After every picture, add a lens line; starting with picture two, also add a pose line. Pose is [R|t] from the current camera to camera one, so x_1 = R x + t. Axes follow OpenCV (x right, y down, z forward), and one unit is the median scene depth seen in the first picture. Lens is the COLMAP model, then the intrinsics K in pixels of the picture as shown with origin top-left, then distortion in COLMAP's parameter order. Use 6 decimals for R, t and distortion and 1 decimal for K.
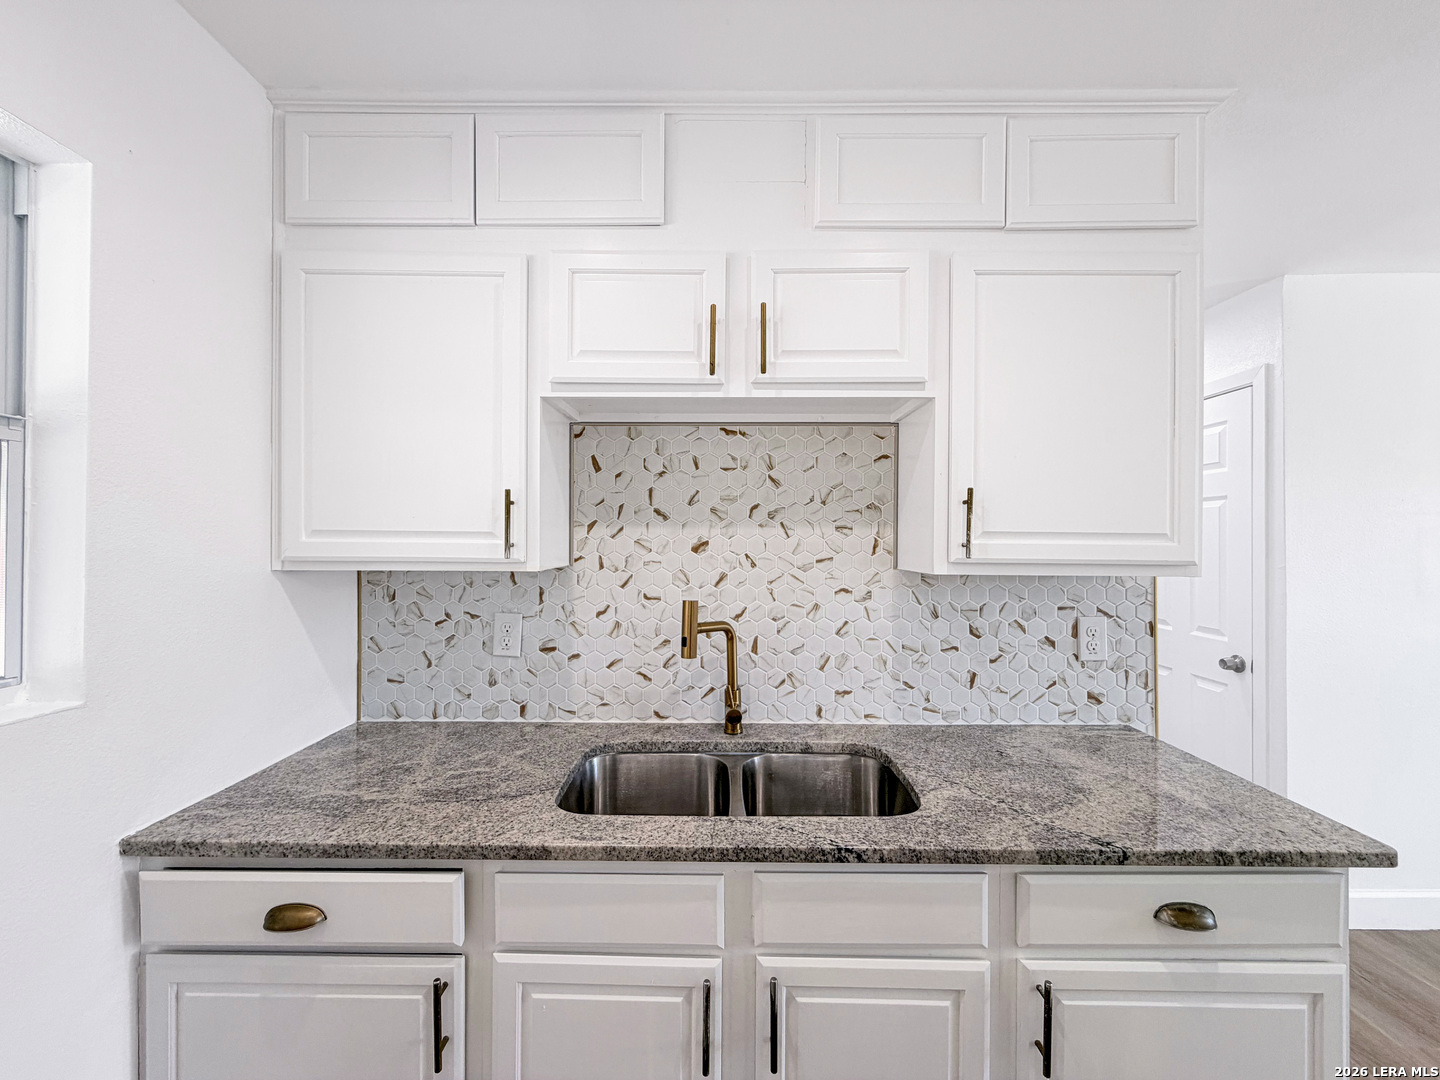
lens RADIAL K [[574.8, 0, 720.0], [0, 574.8, 540.0], [0, 0, 1]] dist [0.000526, 0.000221]
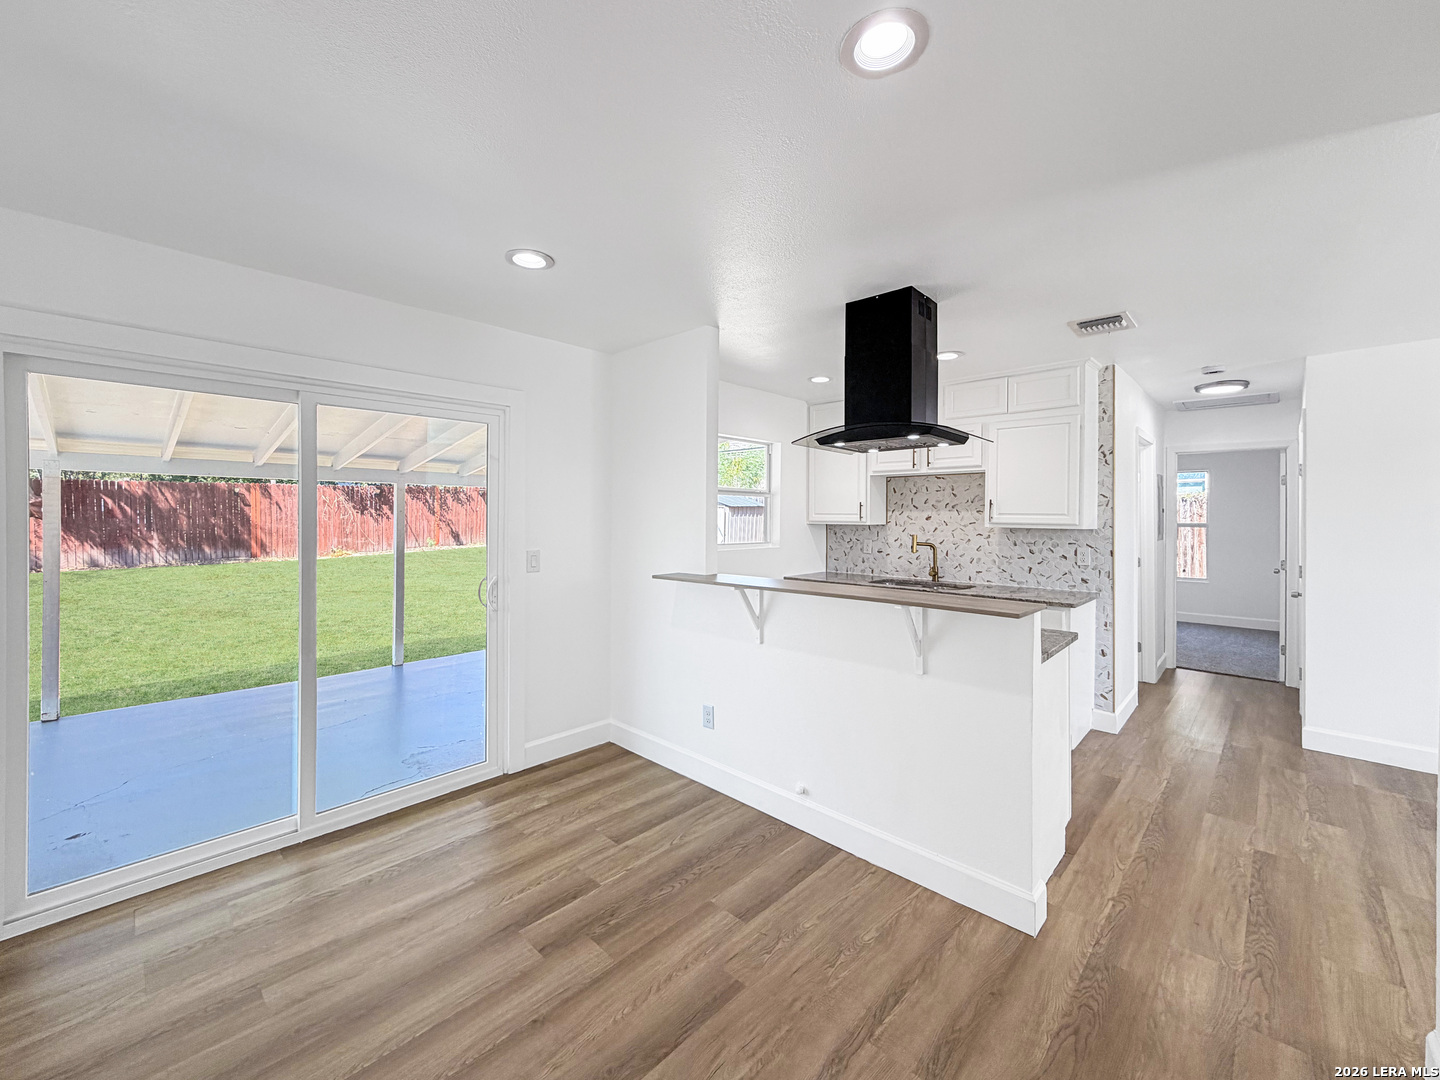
lens RADIAL K [[587.7, 0, 718.8], [0, 587.7, 516.5], [0, 0, 1]] dist [0.000120, 0.000009]
pose [[0.728754, 0.001135, -0.684774, 1.223070], [0.000272, 0.999998, 0.001946, -0.003159], [0.684775, -0.001604, 0.728753, -1.872015]]
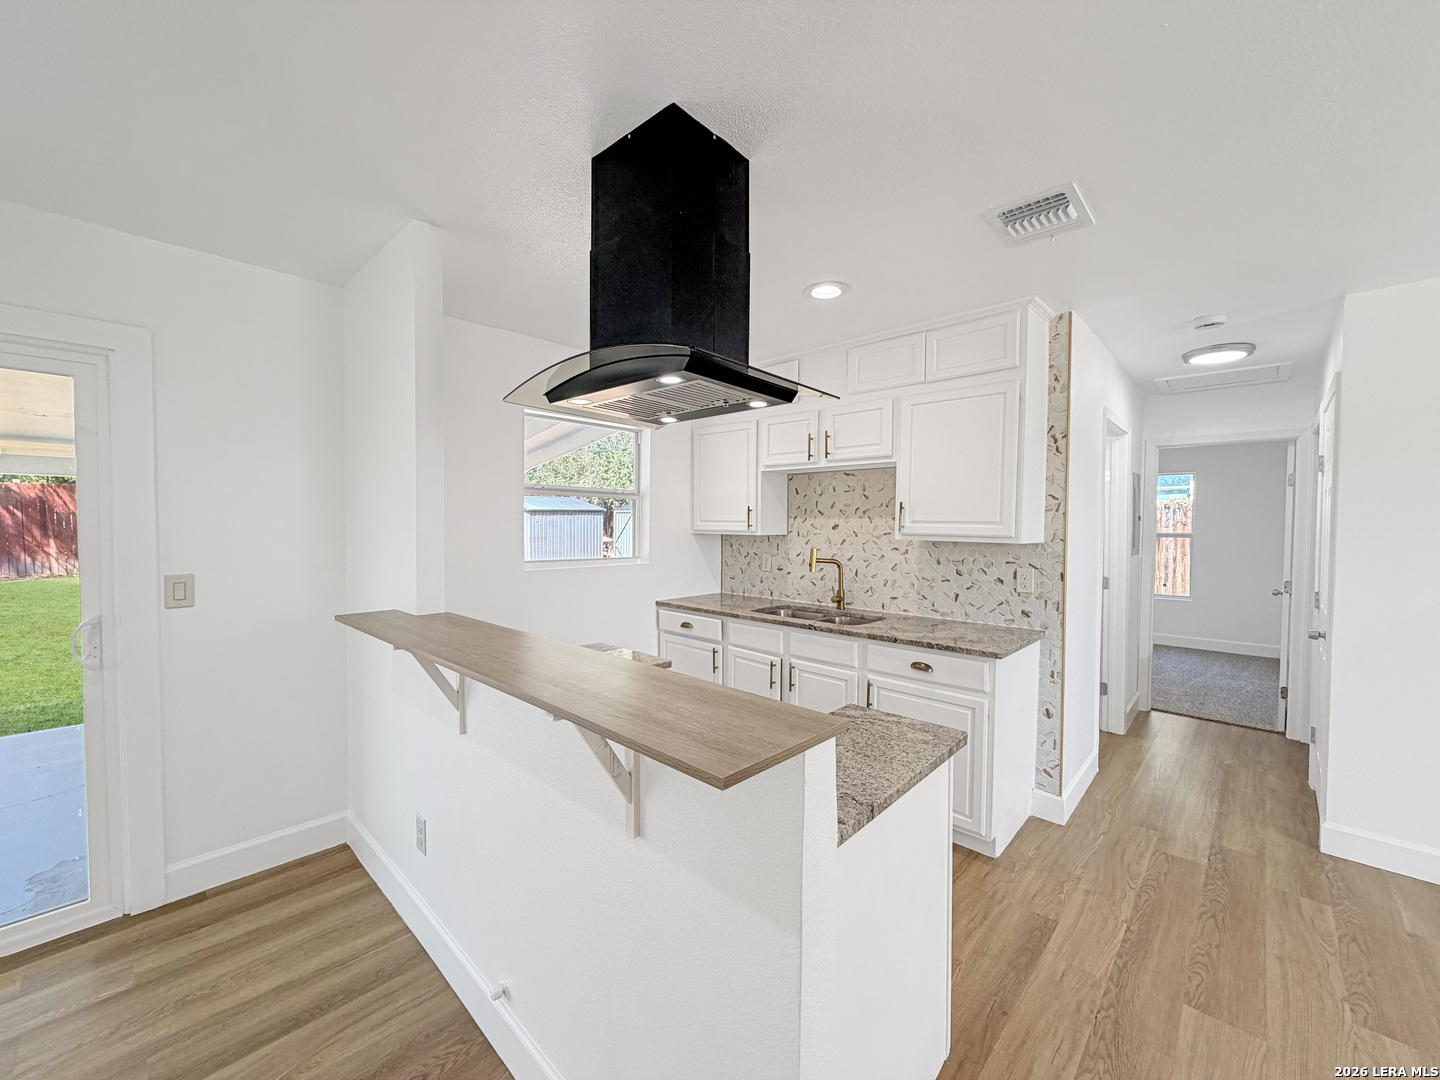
lens RADIAL K [[574.8, 0, 720.0], [0, 574.8, 540.0], [0, 0, 1]] dist [0.000526, 0.000221]
pose [[0.734392, 0.022656, -0.678347, 1.153828], [-0.002781, 0.999535, 0.030372, -0.004624], [0.678720, -0.020418, 0.734114, -0.938858]]
